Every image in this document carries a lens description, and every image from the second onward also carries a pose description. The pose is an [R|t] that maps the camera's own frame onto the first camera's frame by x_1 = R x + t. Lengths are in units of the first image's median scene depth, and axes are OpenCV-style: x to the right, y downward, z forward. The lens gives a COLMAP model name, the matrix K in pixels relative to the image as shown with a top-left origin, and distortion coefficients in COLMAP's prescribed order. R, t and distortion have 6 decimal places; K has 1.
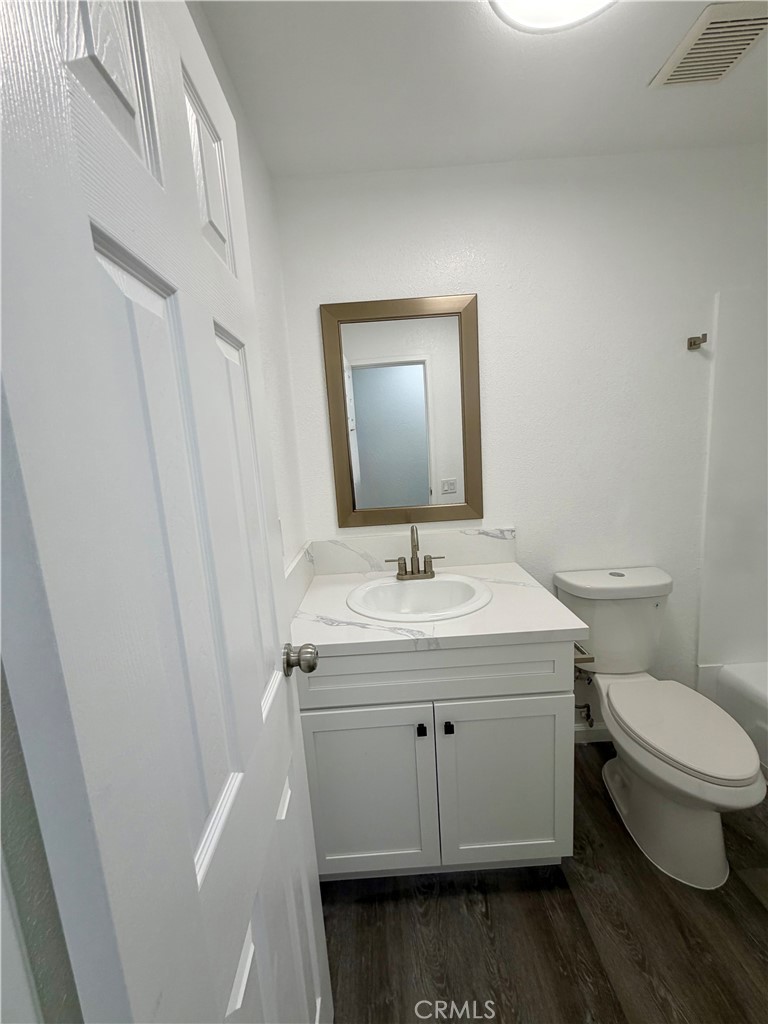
lens RADIAL K [[408.8, 0, 383.5], [0, 408.8, 509.3], [0, 0, 1]] dist [-0.000996, 0.000447]
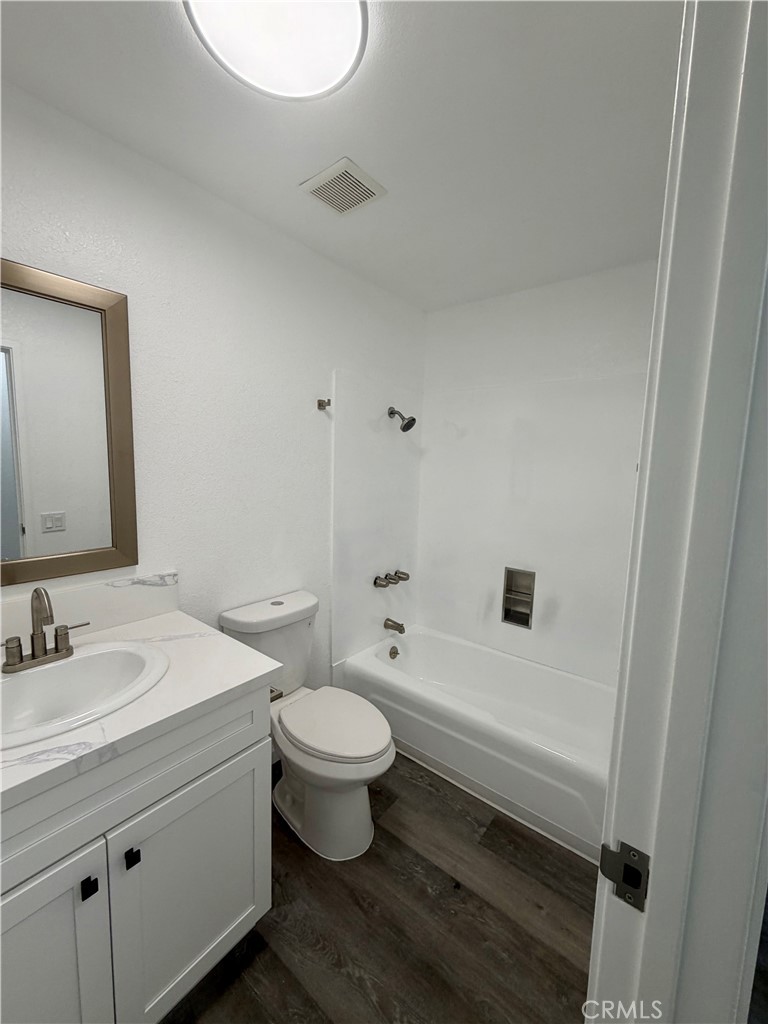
lens RADIAL K [[408.8, 0, 384.7], [0, 408.8, 510.5], [0, 0, 1]] dist [-0.000996, 0.000447]
pose [[0.625413, -0.005814, 0.780272, -0.093969], [0.054879, 0.997824, -0.036553, -0.031175], [-0.778362, 0.065681, 0.624371, 0.100134]]
